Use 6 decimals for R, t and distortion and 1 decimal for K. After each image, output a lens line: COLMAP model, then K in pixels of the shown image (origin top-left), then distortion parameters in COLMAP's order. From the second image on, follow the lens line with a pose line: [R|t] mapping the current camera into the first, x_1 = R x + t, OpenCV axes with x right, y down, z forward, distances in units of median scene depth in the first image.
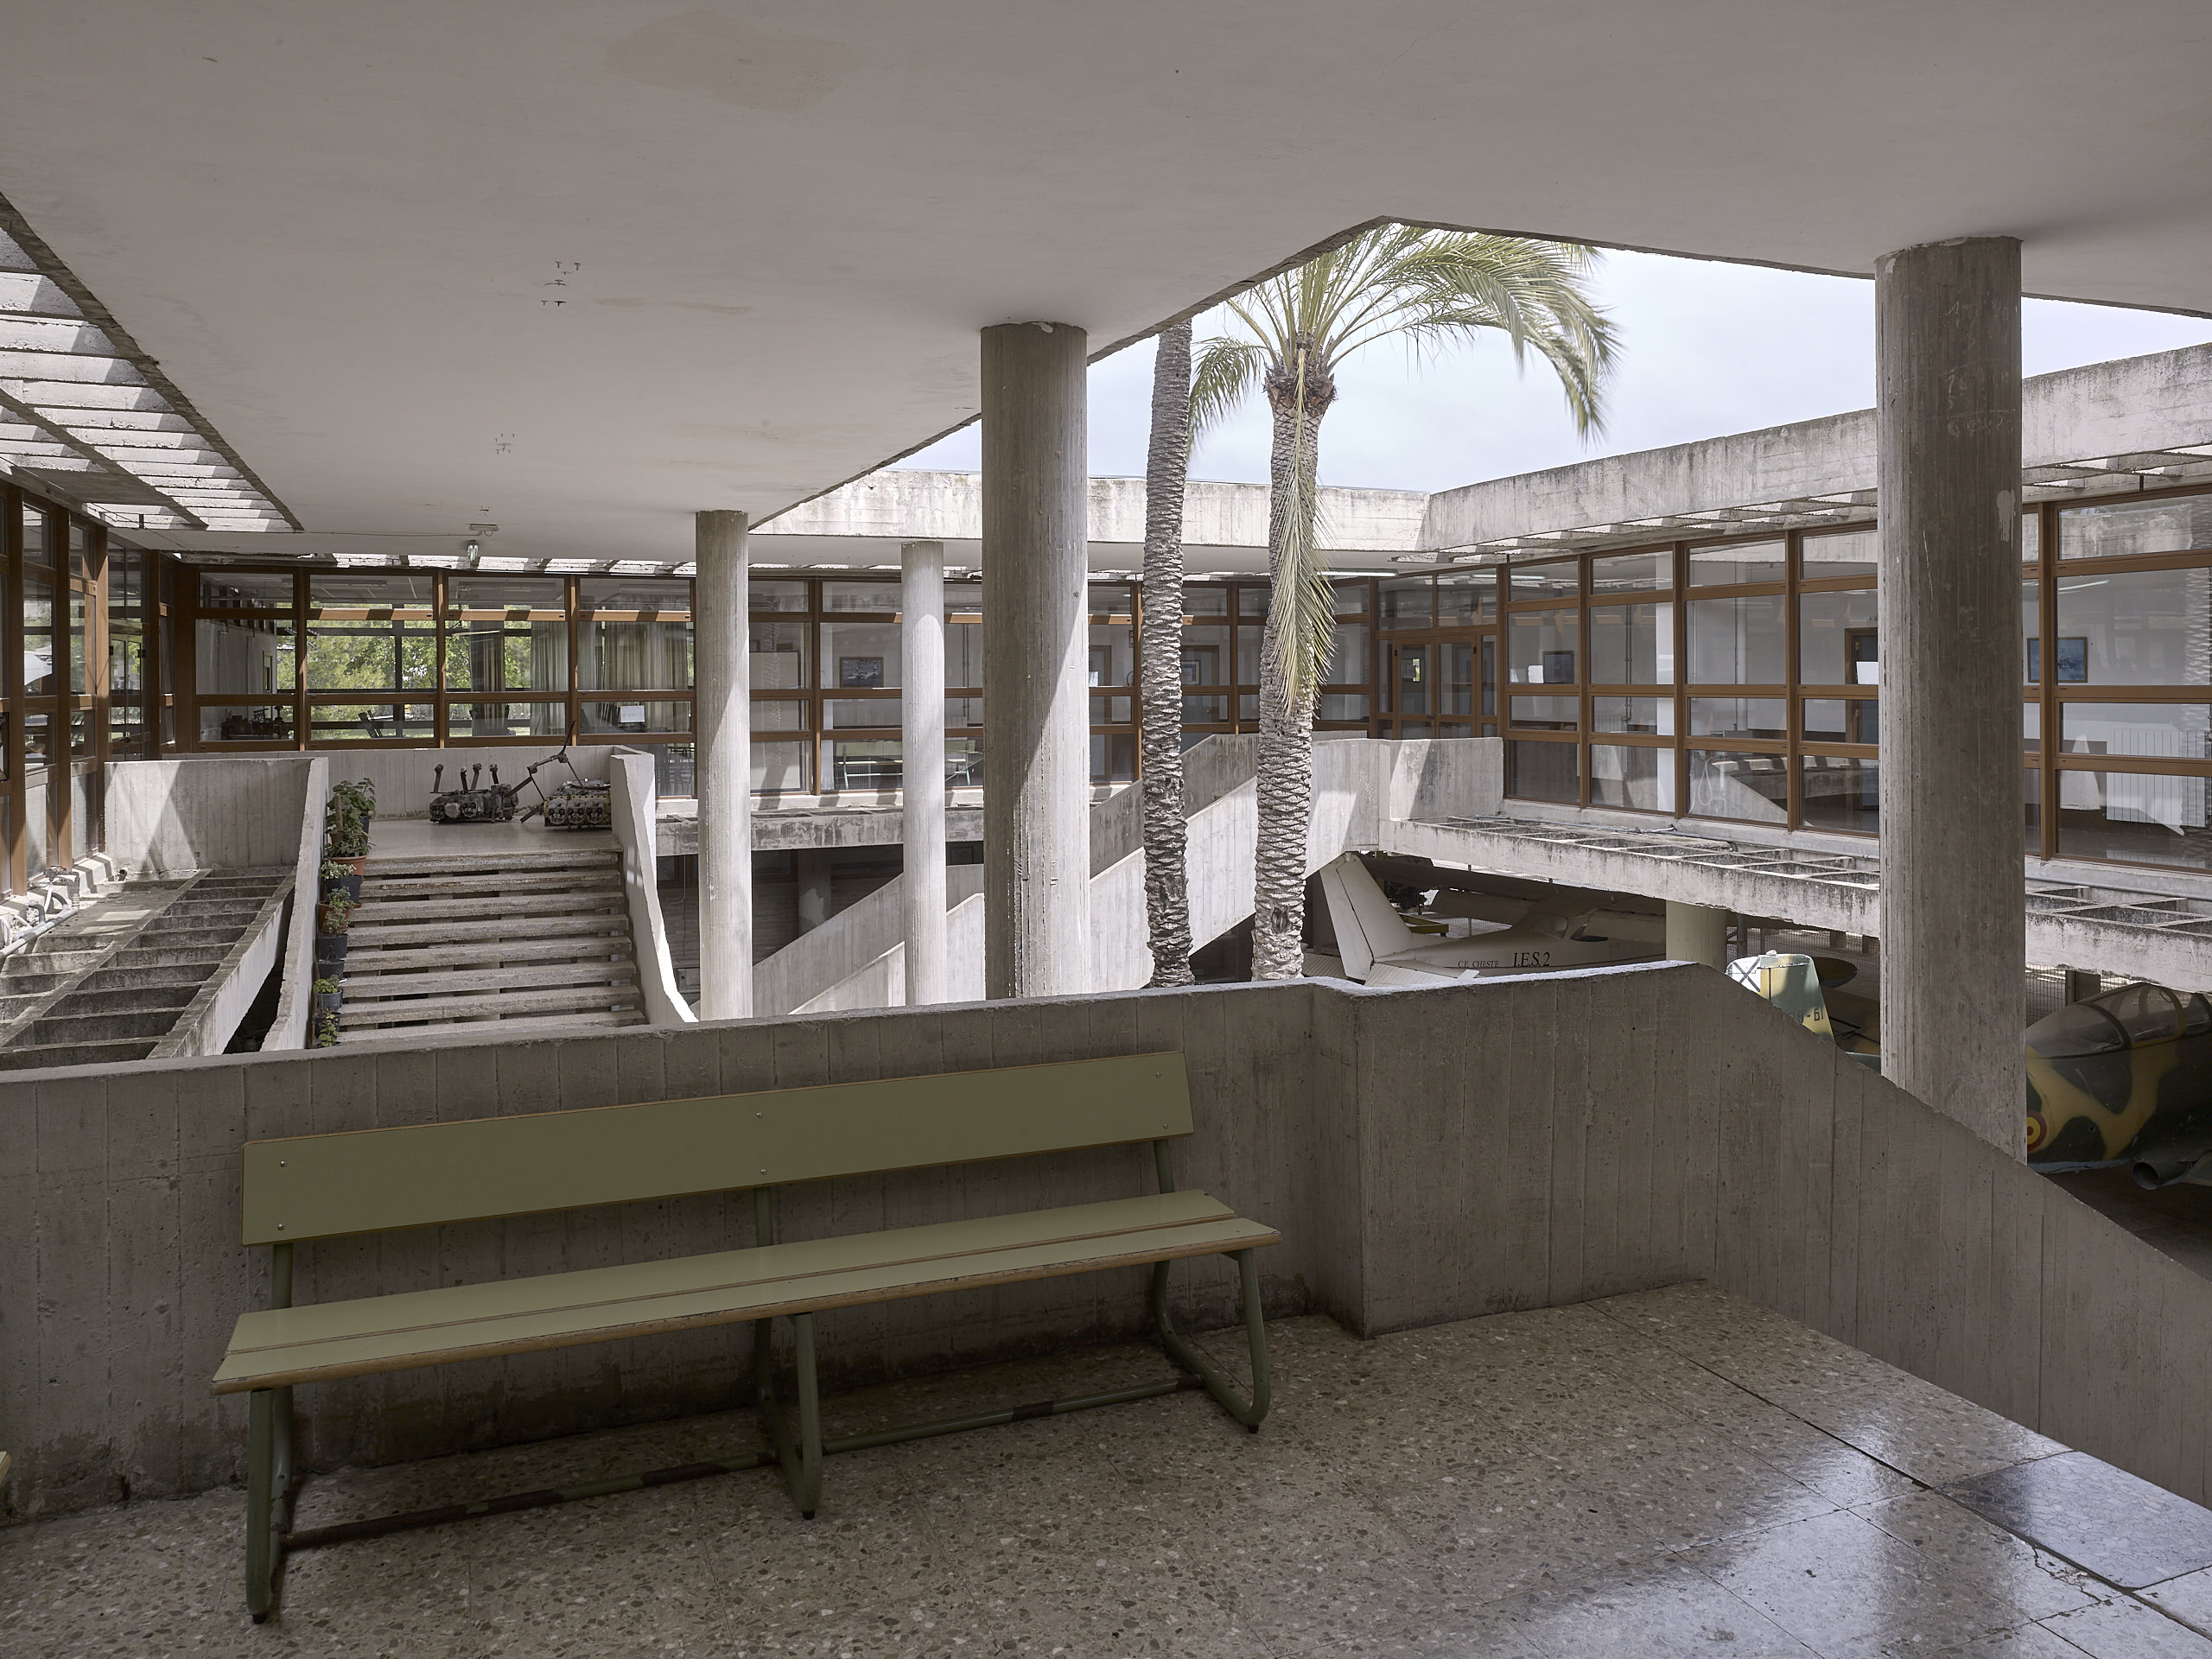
lens RADIAL K [[1657.0, 0, 1106.0], [0, 1657.0, 684.6], [0, 0, 1]] dist [-0.021459, 0.002732]
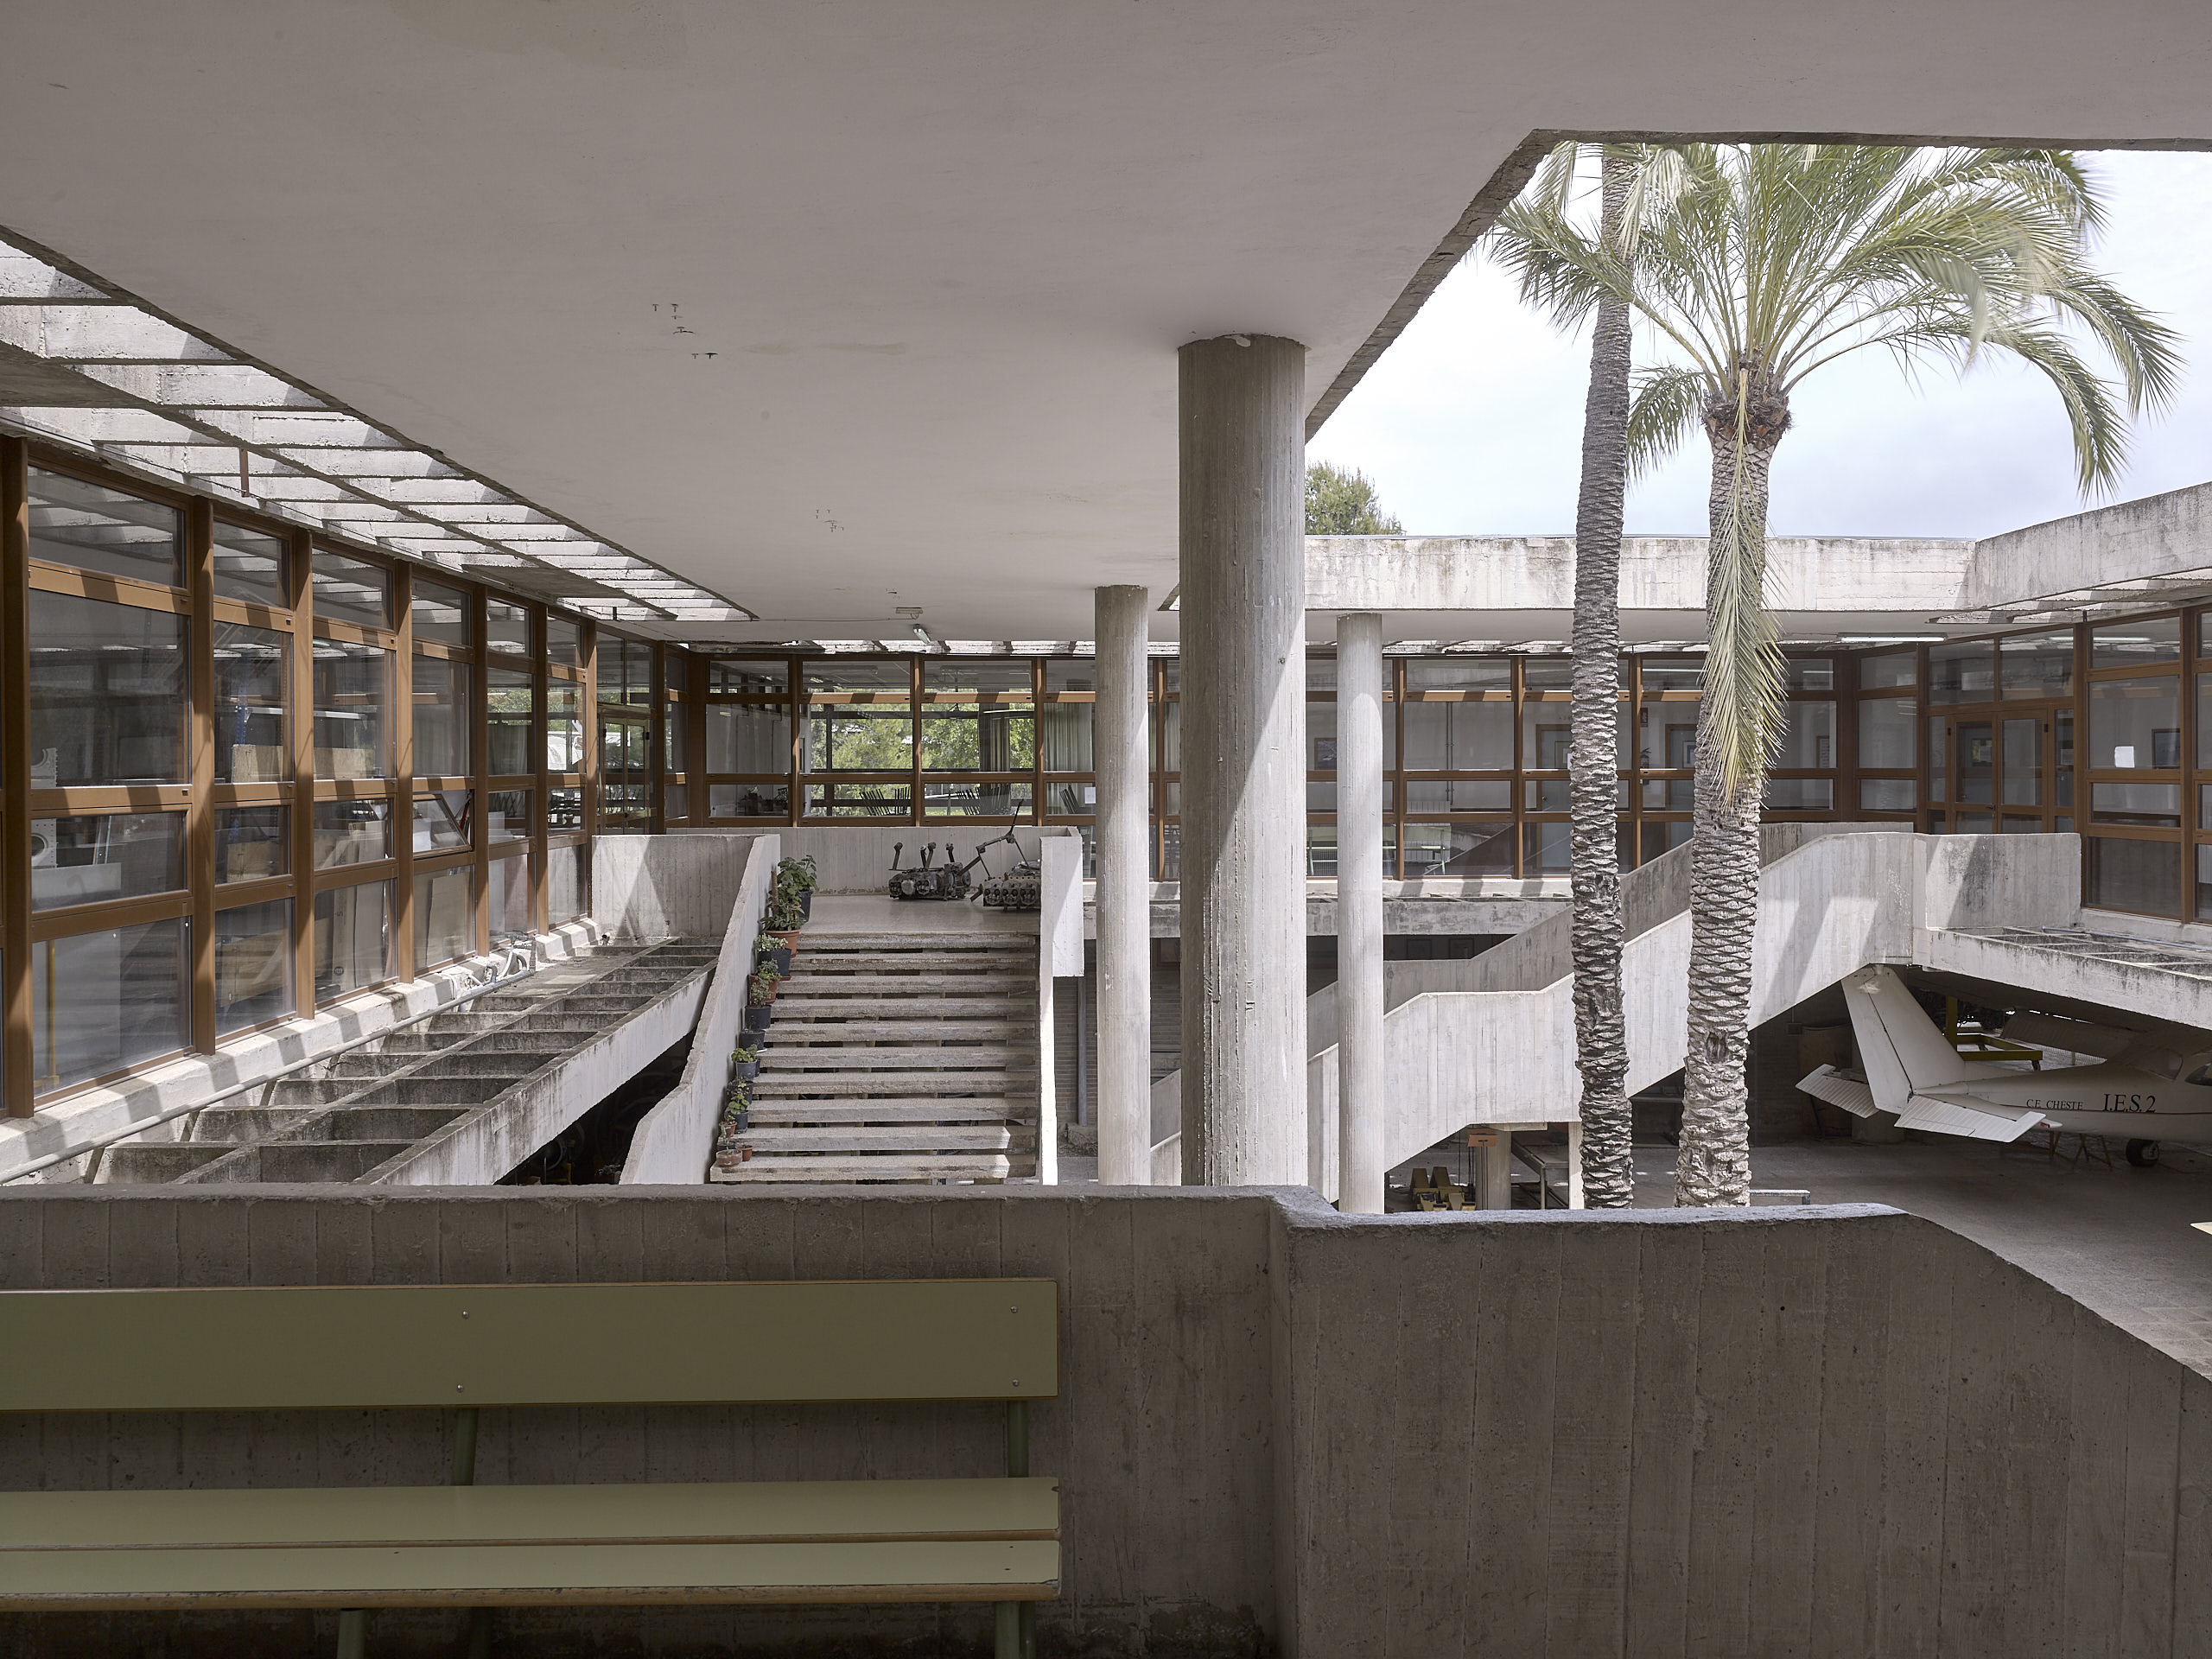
lens RADIAL K [[1652.1, 0, 1102.7], [0, 1652.1, 769.2], [0, 0, 1]] dist [-0.020863, 0.009307]
pose [[0.940045, 0.004181, -0.341025, 0.086765], [-0.003475, 0.999990, 0.002679, -0.000915], [0.341033, -0.001333, 0.940050, 0.092374]]
